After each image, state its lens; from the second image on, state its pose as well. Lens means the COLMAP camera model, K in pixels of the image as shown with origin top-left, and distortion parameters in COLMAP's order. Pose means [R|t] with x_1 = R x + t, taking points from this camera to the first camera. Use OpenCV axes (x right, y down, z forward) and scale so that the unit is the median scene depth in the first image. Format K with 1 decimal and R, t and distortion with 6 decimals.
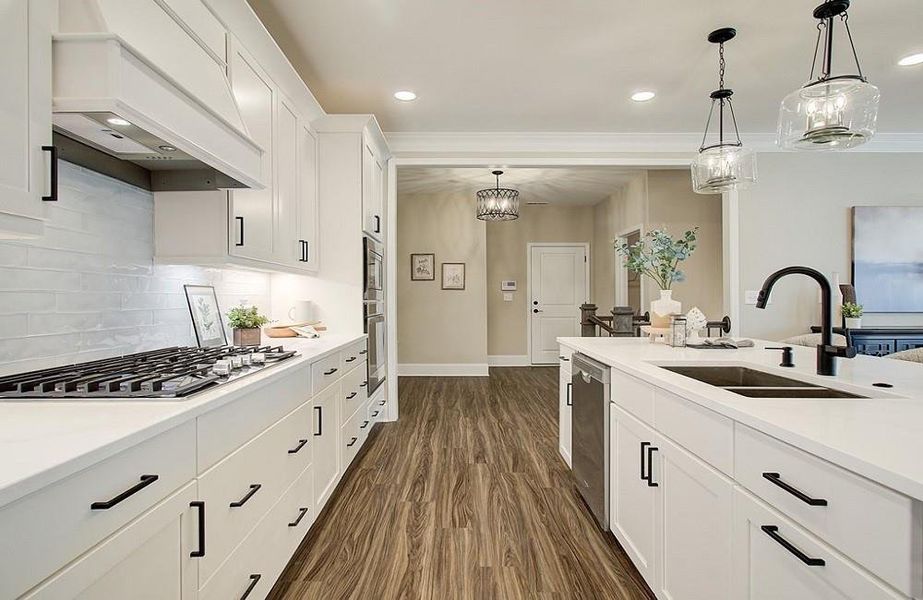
lens RADIAL K [[506.3, 0, 457.6], [0, 506.3, 301.1], [0, 0, 1]] dist [-0.002216, 0.000282]
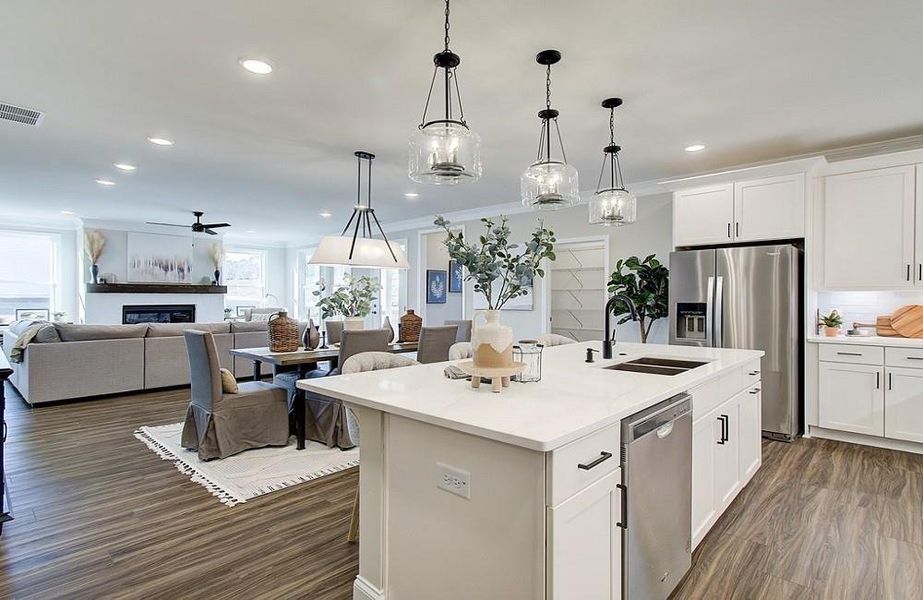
lens RADIAL K [[456.4, 0, 461.5], [0, 456.4, 300.0], [0, 0, 1]] dist [0.001720, 0.000352]
pose [[-0.727099, -0.004861, 0.686515, 0.009413], [0.002324, 0.999952, 0.009541, -0.033182], [-0.686528, 0.008533, -0.727053, 1.150984]]
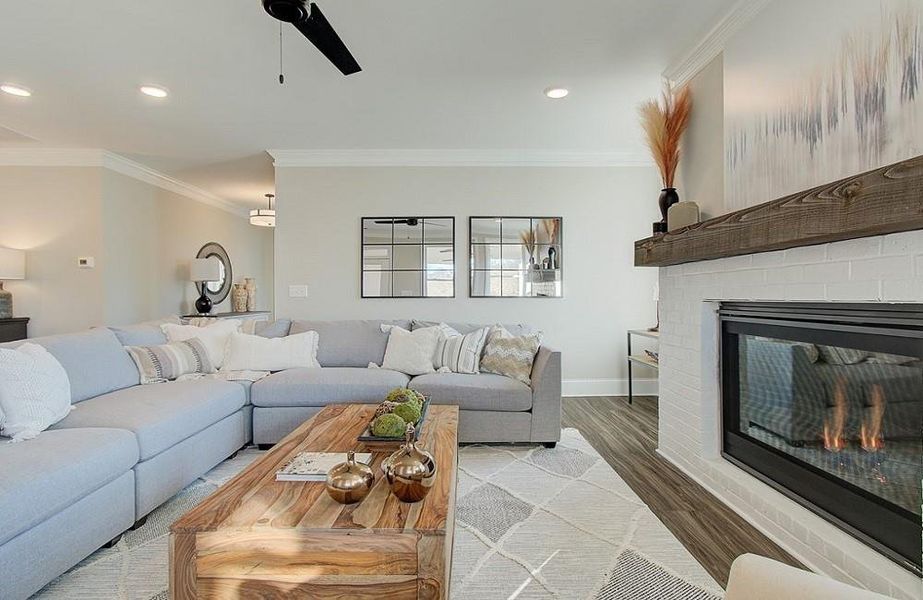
lens RADIAL K [[464.1, 0, 461.4], [0, 464.1, 305.0], [0, 0, 1]] dist [0.003804, 0.001759]
pose [[0.999965, 0.002364, 0.008070, 2.494621], [-0.002444, 0.999948, 0.009889, 0.011960], [-0.008046, -0.009908, 0.999919, -0.078097]]
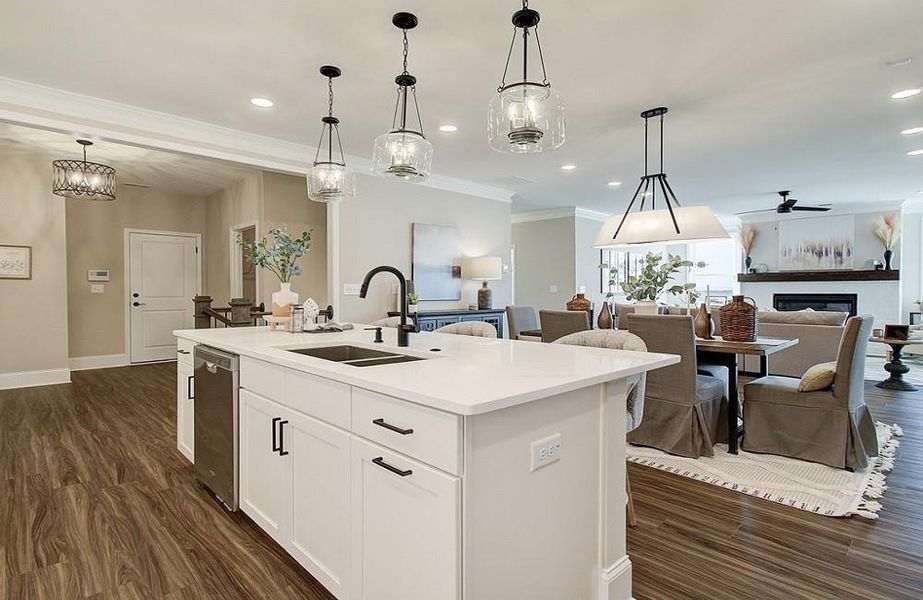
lens RADIAL K [[474.0, 0, 458.5], [0, 474.0, 294.9], [0, 0, 1]] dist [-0.000290, 0.000538]
pose [[0.723356, -0.005889, 0.690450, -0.029703], [0.002995, 0.999981, 0.005391, 0.000212], [-0.690468, -0.001832, 0.723360, -0.019908]]
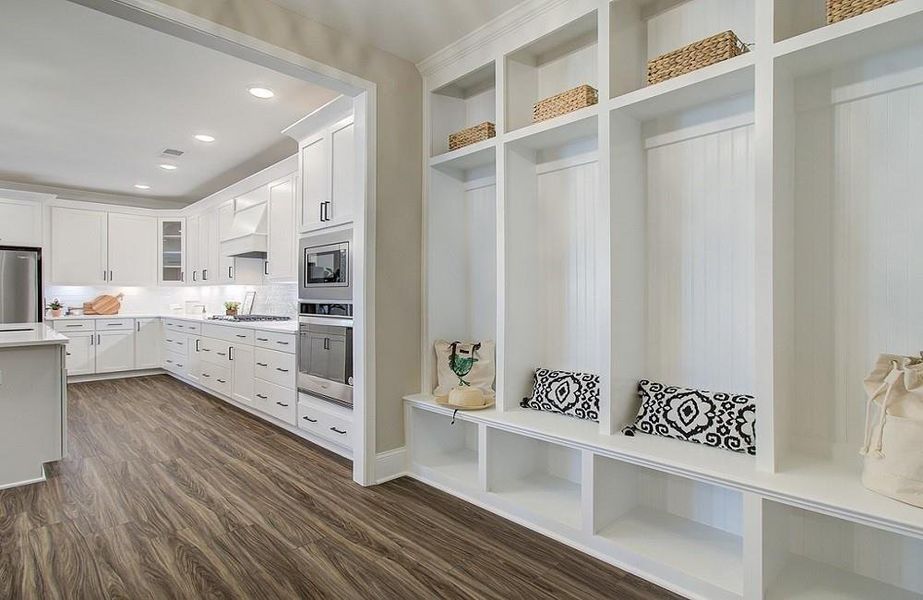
lens RADIAL K [[464.1, 0, 461.4], [0, 464.1, 305.0], [0, 0, 1]] dist [0.003804, 0.001759]
pose [[-0.713683, 0.006661, -0.700437, 0.255768], [-0.005152, 0.999878, 0.014758, -0.003830], [0.700450, 0.014141, -0.713561, 1.932696]]
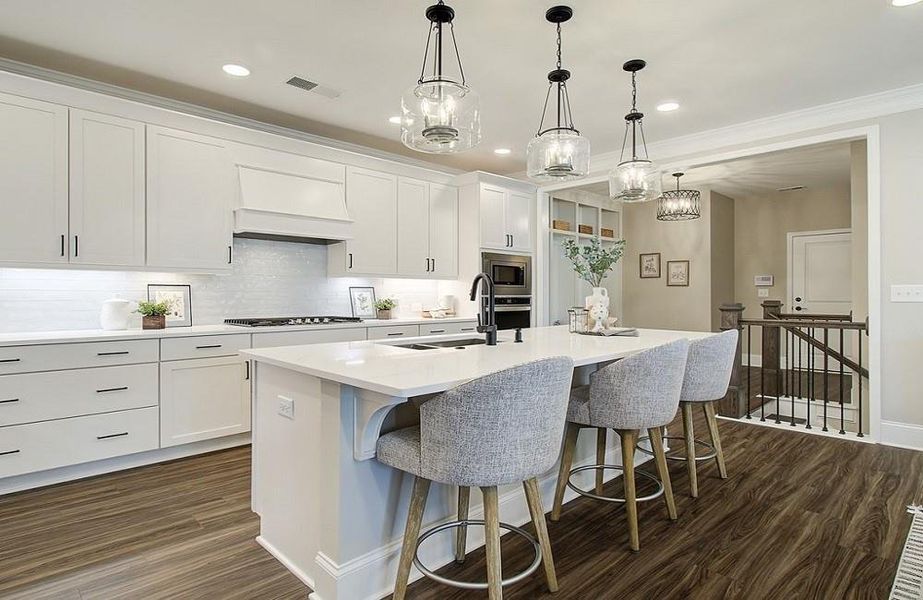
lens RADIAL K [[493.7, 0, 473.1], [0, 493.7, 299.5], [0, 0, 1]] dist [-0.020805, -0.000097]
pose [[0.704142, 0.007434, -0.710021, 0.809485], [-0.003877, 0.999971, 0.006625, 0.000470], [0.710049, -0.001912, 0.704150, -0.036805]]
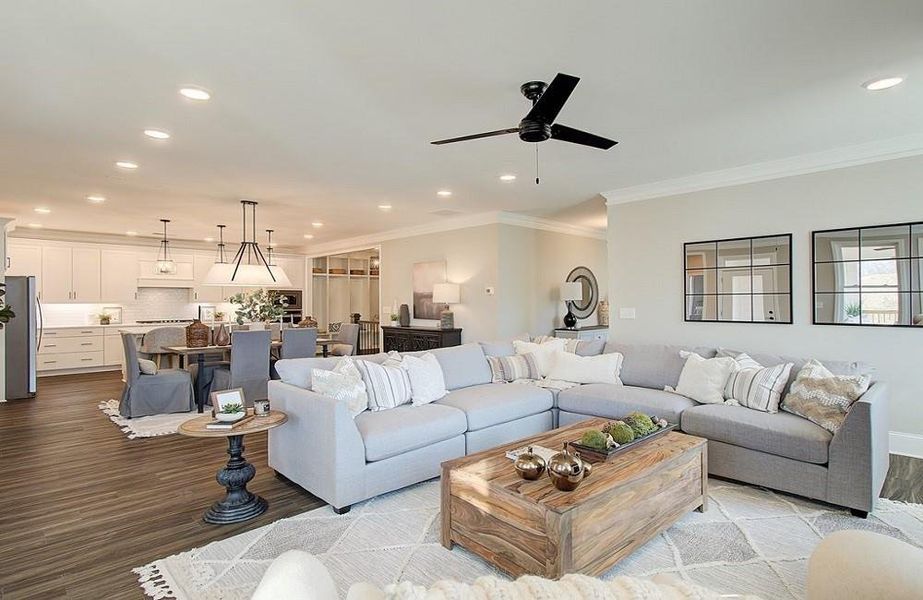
lens RADIAL K [[486.0, 0, 464.4], [0, 486.0, 301.1], [0, 0, 1]] dist [-0.005488, 0.002530]
pose [[0.686523, -0.002724, -0.727103, 2.808457], [-0.000182, 0.999992, -0.003919, -0.045589], [0.727109, 0.002823, 0.686517, -0.179605]]
